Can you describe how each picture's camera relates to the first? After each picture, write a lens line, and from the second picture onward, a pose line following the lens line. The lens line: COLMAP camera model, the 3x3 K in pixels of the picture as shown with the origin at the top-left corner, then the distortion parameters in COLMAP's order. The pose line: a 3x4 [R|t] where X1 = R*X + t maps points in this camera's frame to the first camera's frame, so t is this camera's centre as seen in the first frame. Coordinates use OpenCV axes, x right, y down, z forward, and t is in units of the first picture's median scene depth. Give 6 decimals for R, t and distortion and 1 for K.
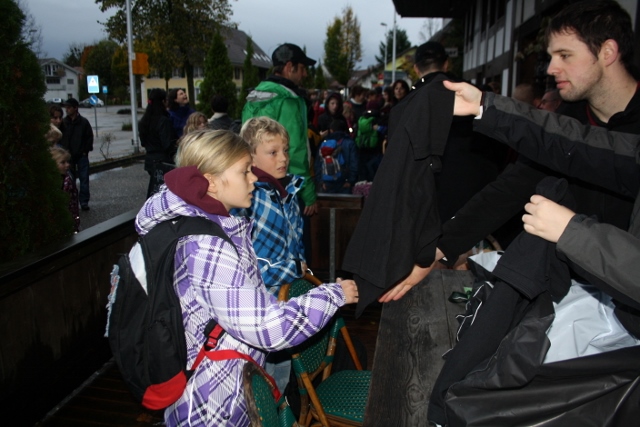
lens RADIAL K [[631.1, 0, 319.6], [0, 631.1, 213.8], [0, 0, 1]] dist [0.006620, 0.000000]
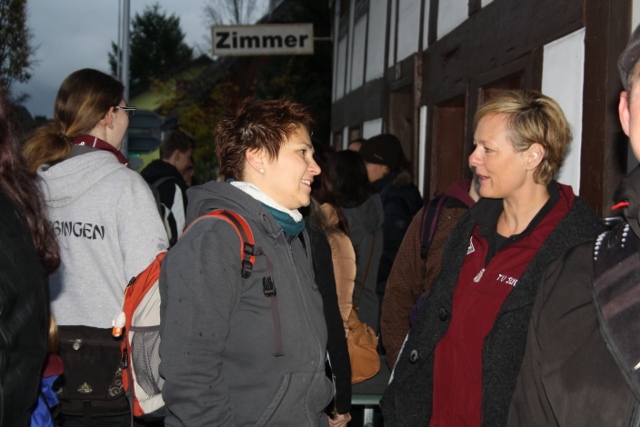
lens RADIAL K [[1476.3, 0, 320.0], [0, 1476.3, 213.3], [0, 0, 1]] dist [-0.003579, 0.000000]
pose [[0.977303, 0.011563, 0.211530, 0.036028], [0.024182, 0.985894, -0.165617, -0.028776], [-0.210462, 0.166973, 0.963237, 0.163691]]
